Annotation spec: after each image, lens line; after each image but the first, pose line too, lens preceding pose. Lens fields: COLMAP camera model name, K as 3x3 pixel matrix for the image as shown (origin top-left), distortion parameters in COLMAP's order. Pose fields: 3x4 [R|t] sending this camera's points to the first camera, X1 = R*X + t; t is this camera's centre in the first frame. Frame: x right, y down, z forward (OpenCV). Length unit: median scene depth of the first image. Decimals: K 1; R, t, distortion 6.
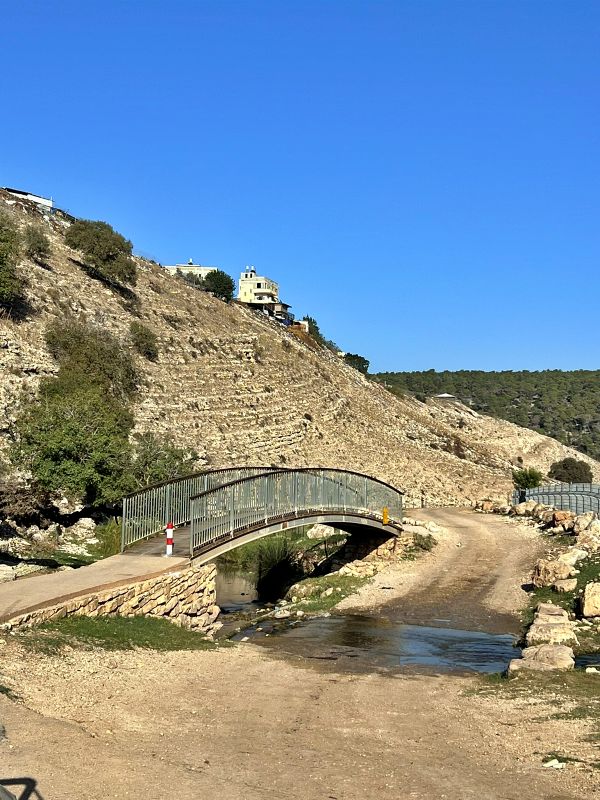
lens RADIAL K [[1215.5, 0, 298.5], [0, 1215.5, 398.9], [0, 0, 1]] dist [0.305738, 0.000000]
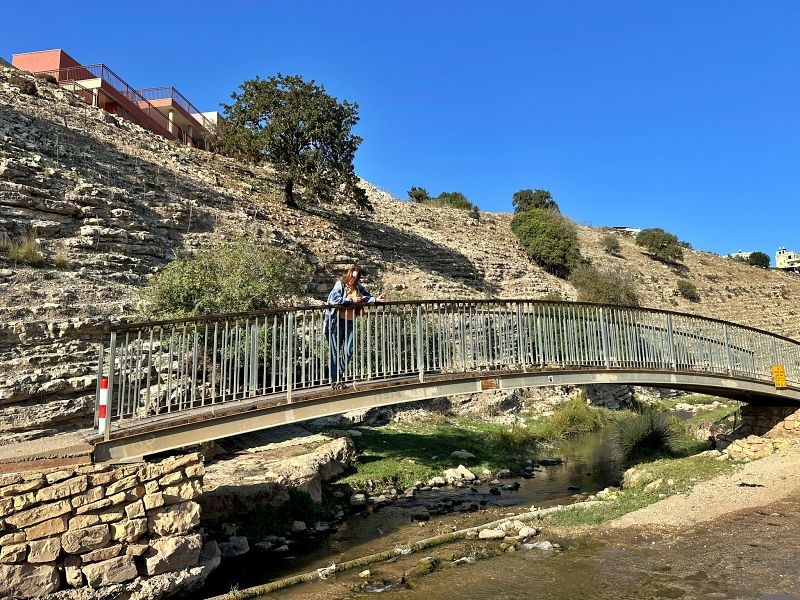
lens RADIAL K [[562.5, 0, 400.1], [0, 562.5, 296.6], [0, 0, 1]] dist [0.004430, 0.000072]
pose [[0.779696, -0.140068, -0.610291, 0.029783], [0.082172, 0.989119, -0.122033, 0.019458], [0.620743, 0.045000, 0.782722, 0.161284]]
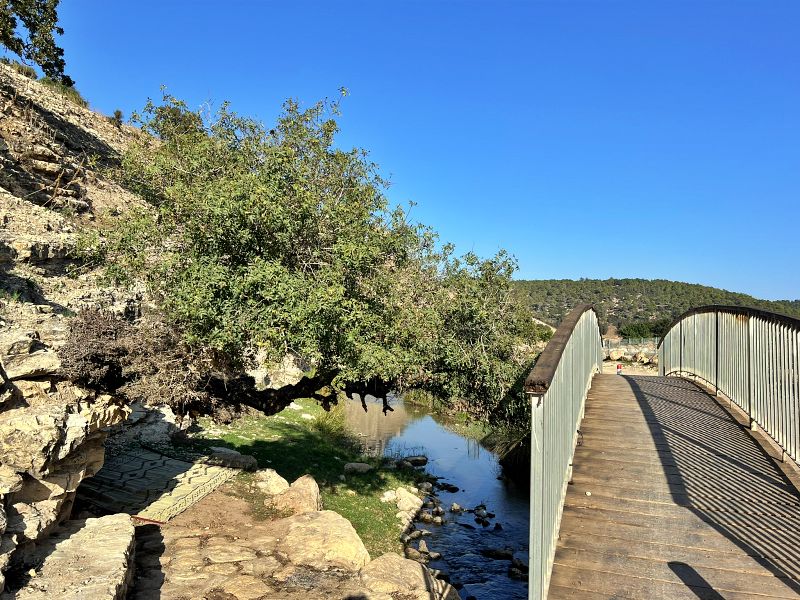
lens RADIAL K [[598.6, 0, 401.2], [0, 598.6, 304.5], [0, 0, 1]] dist [0.015660, 0.004897]
pose [[0.999859, -0.001776, 0.016700, -0.030917], [0.001546, 0.999904, 0.013752, 0.012066], [-0.016723, -0.013724, 0.999766, 0.168257]]
